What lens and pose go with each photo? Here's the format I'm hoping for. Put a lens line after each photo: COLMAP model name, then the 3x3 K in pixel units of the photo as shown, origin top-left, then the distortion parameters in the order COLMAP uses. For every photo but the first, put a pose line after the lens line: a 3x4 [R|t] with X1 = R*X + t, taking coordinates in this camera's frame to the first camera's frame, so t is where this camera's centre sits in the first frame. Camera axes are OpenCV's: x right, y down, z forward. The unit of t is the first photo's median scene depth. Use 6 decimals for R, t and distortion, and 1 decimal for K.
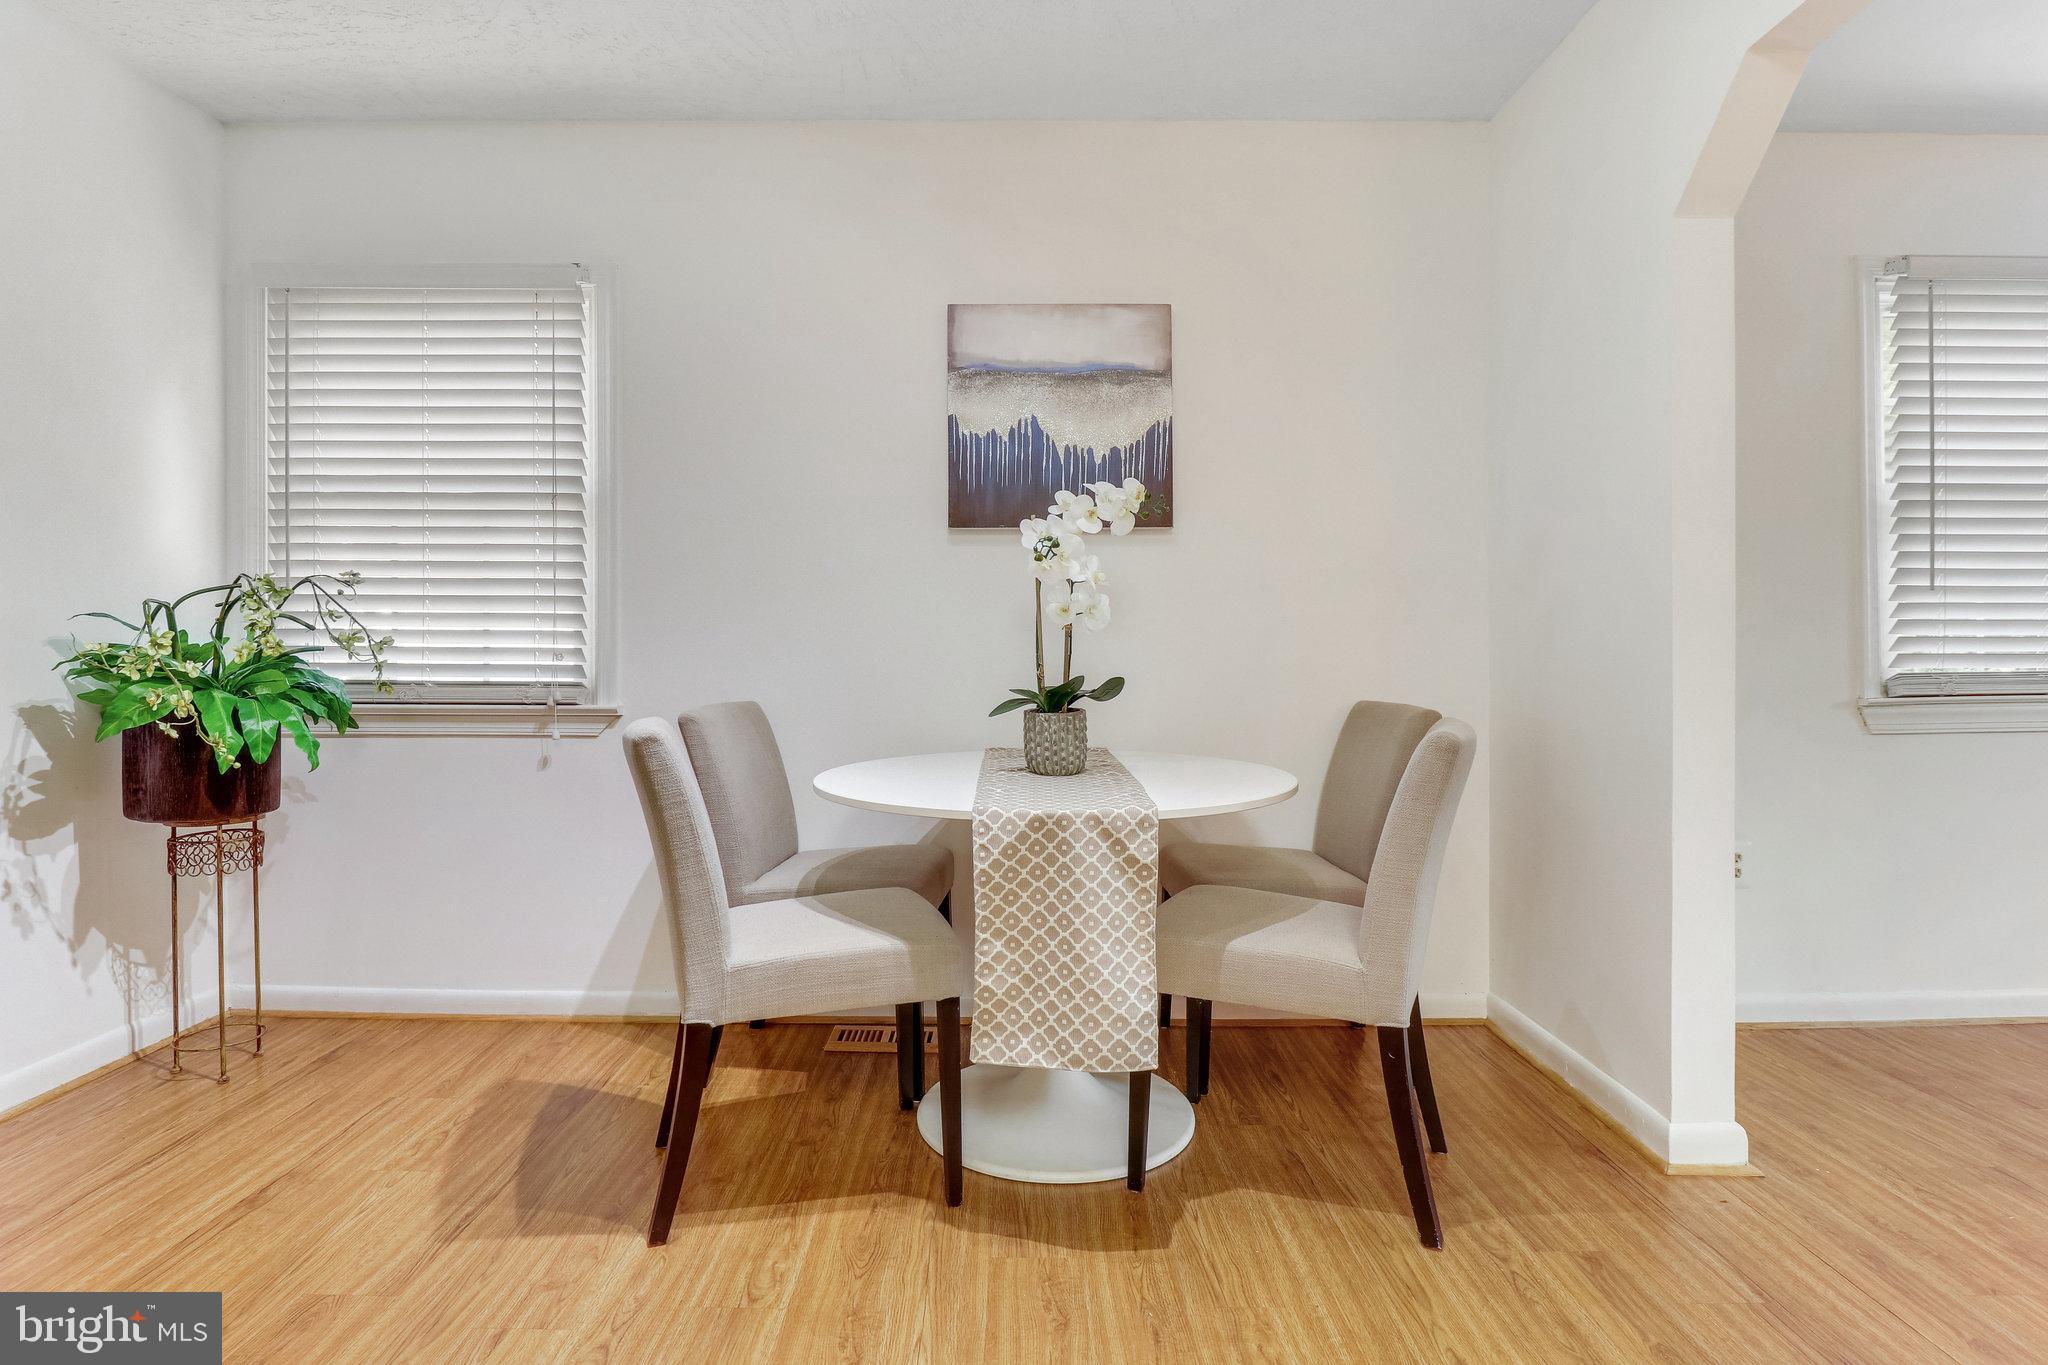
lens RADIAL K [[946.6, 0, 995.0], [0, 946.6, 668.0], [0, 0, 1]] dist [-0.006059, -0.001073]
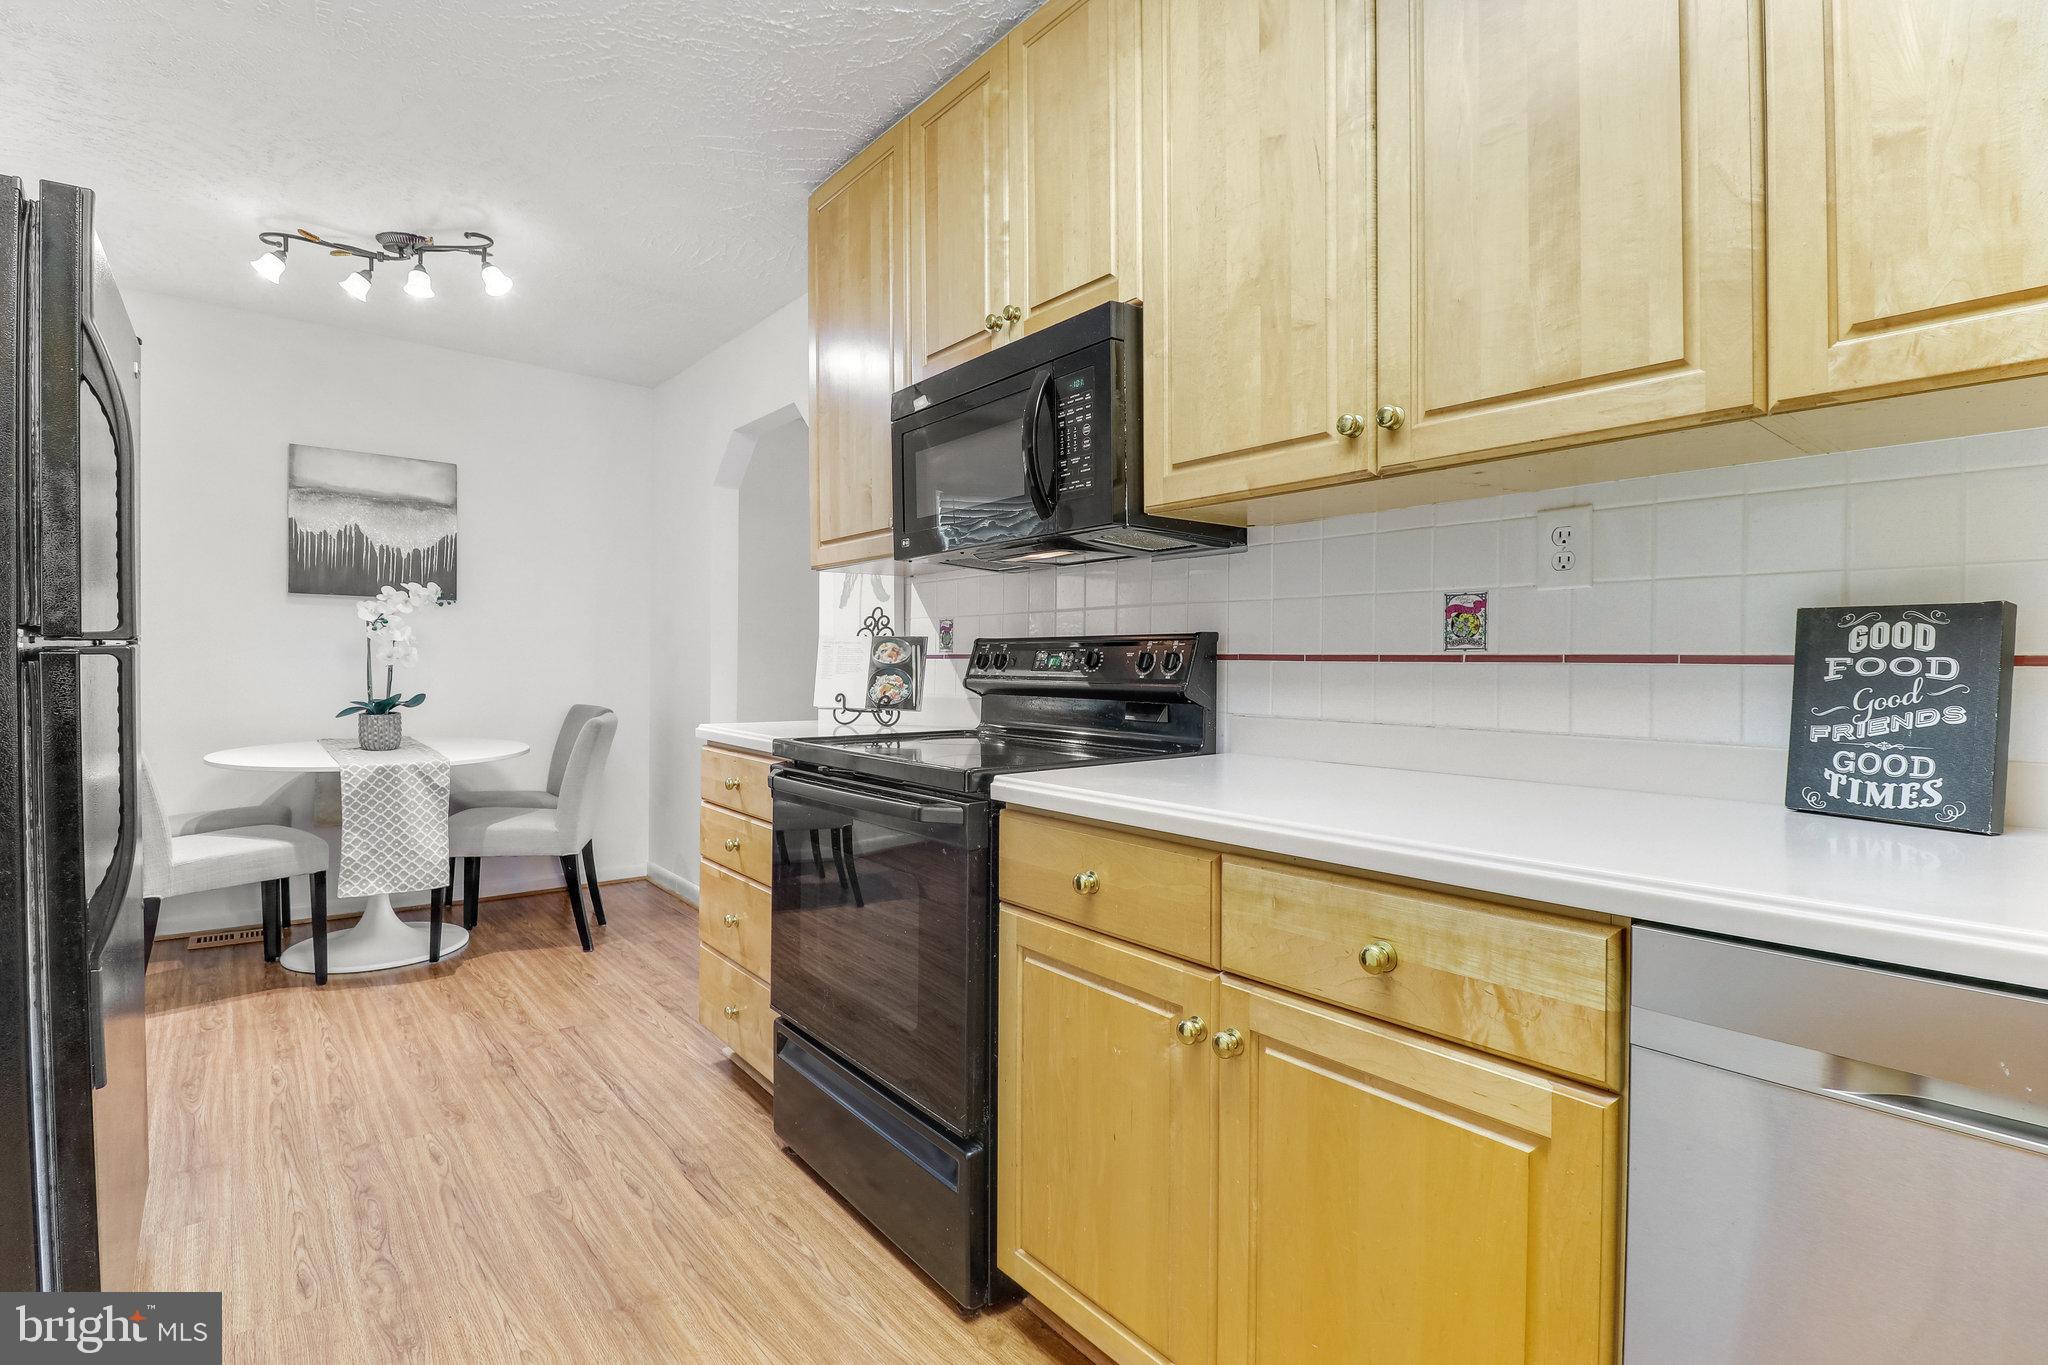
lens RADIAL K [[946.6, 0, 995.0], [0, 946.6, 668.0], [0, 0, 1]] dist [-0.006059, -0.001073]
pose [[0.756056, 0.006903, 0.654470, -0.234527], [-0.007933, 0.999968, -0.001384, -0.048169], [-0.654459, -0.004145, 0.756087, -1.123579]]
